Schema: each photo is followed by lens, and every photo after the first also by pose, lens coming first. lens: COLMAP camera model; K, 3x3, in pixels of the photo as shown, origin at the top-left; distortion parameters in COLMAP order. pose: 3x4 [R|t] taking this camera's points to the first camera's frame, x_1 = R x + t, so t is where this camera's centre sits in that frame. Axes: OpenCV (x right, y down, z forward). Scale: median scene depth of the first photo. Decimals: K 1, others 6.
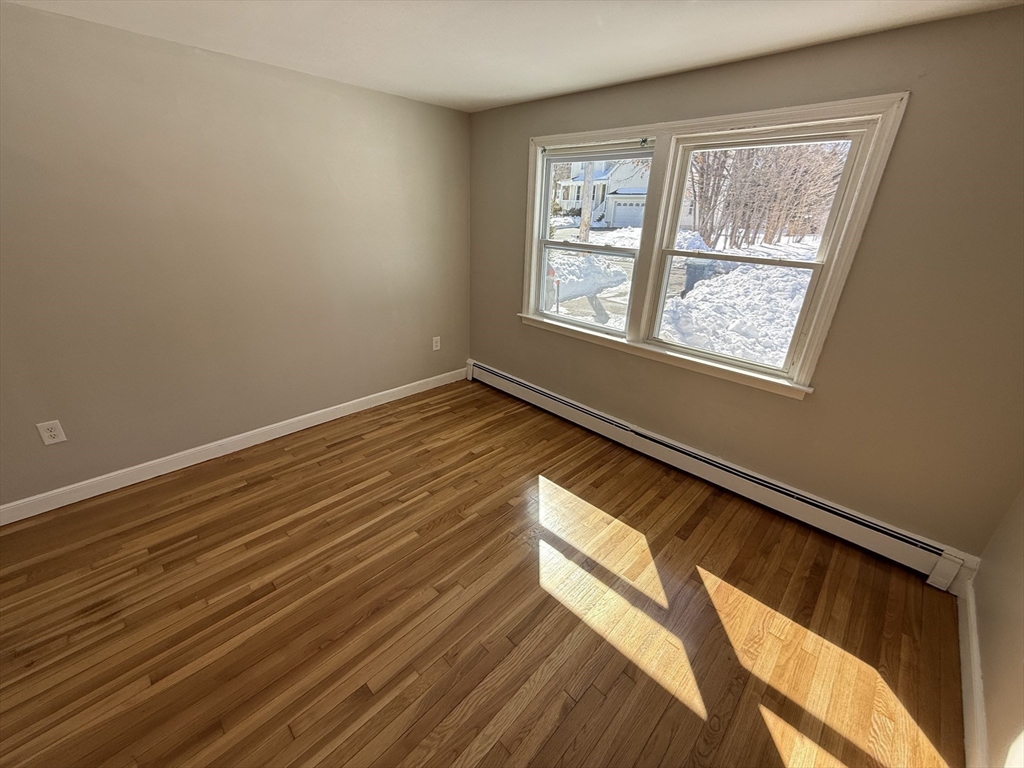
lens RADIAL K [[407.5, 0, 509.3], [0, 407.5, 382.8], [0, 0, 1]] dist [-0.000545, 0.000019]
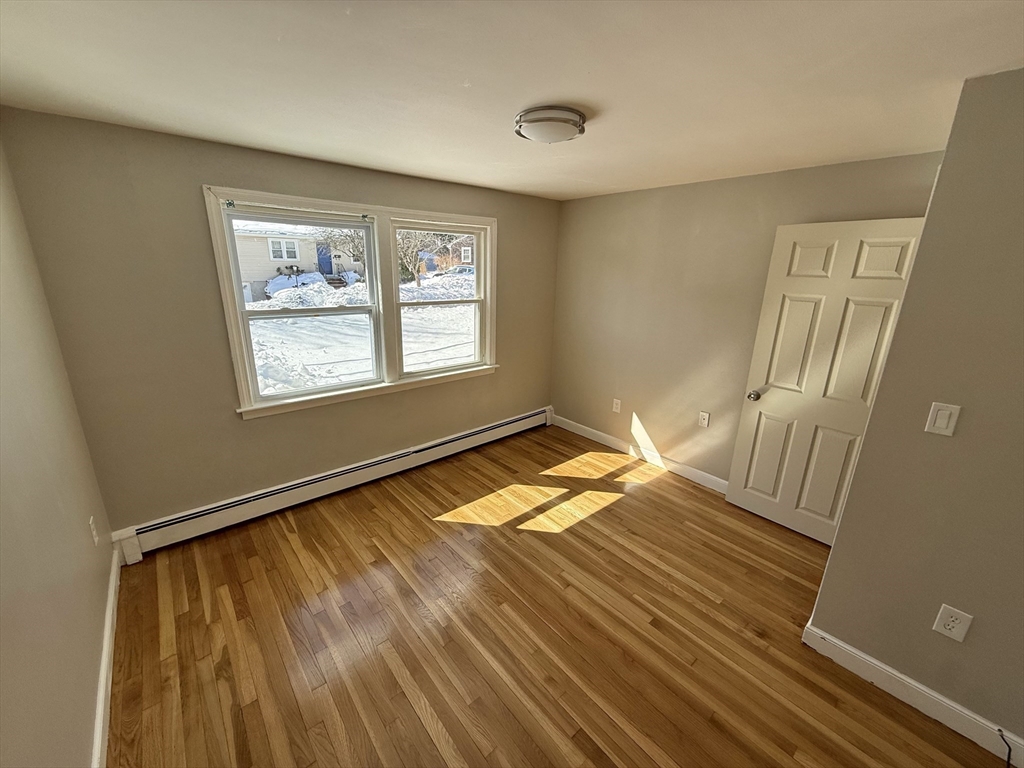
lens RADIAL K [[407.5, 0, 509.3], [0, 407.5, 382.8], [0, 0, 1]] dist [-0.000545, 0.000019]
pose [[0.083750, -0.304398, 0.948856, -0.979972], [0.370619, 0.893408, 0.253897, -0.345543], [-0.925001, 0.330400, 0.187639, 0.615948]]
